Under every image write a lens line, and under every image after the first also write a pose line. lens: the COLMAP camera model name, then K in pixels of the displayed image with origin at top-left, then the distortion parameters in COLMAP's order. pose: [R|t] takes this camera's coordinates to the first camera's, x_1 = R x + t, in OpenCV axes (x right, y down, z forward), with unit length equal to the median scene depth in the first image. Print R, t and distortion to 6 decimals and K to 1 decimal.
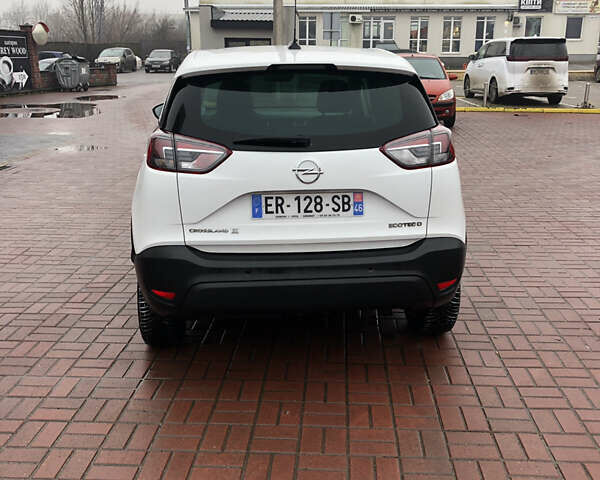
lens RADIAL K [[638.9, 0, 300.0], [0, 638.9, 240.0], [0, 0, 1]] dist [-0.001897, -0.022826]
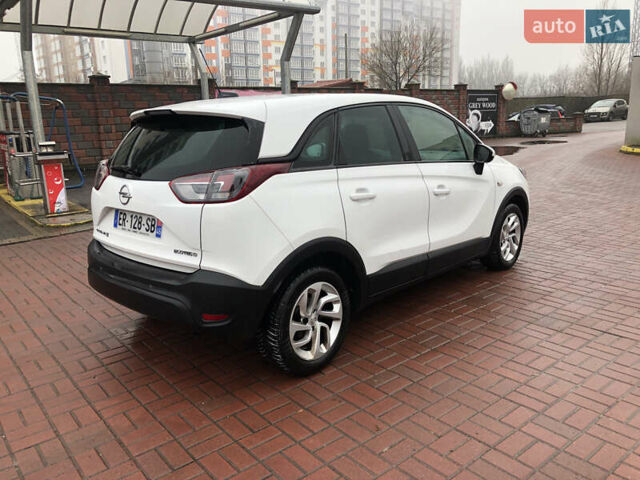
lens RADIAL K [[505.6, 0, 320.0], [0, 505.6, 240.0], [0, 0, 1]] dist [0.006851, 0.007852]
pose [[0.685988, 0.155931, -0.710708, 0.103374], [-0.175829, 0.983344, 0.046036, -0.013904], [0.706049, 0.093383, 0.701979, 0.059573]]
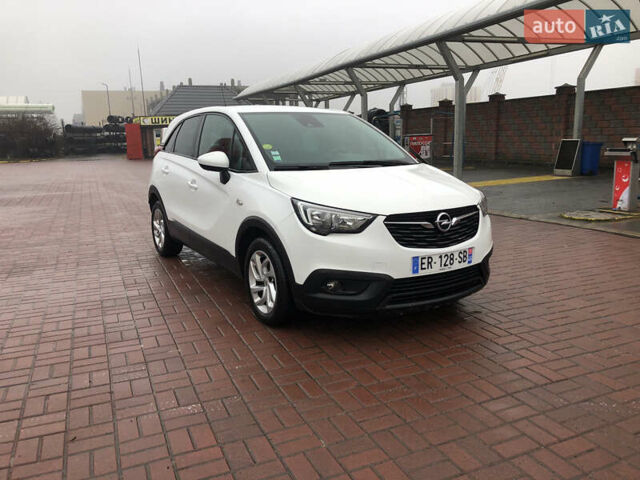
lens RADIAL K [[505.6, 0, 320.0], [0, 505.6, 240.0], [0, 0, 1]] dist [0.006851, 0.007852]
pose [[-0.906231, 0.109849, -0.408263, 0.061483], [-0.078178, 0.905464, 0.417161, -0.081743], [0.415492, 0.409962, -0.811972, 0.330096]]
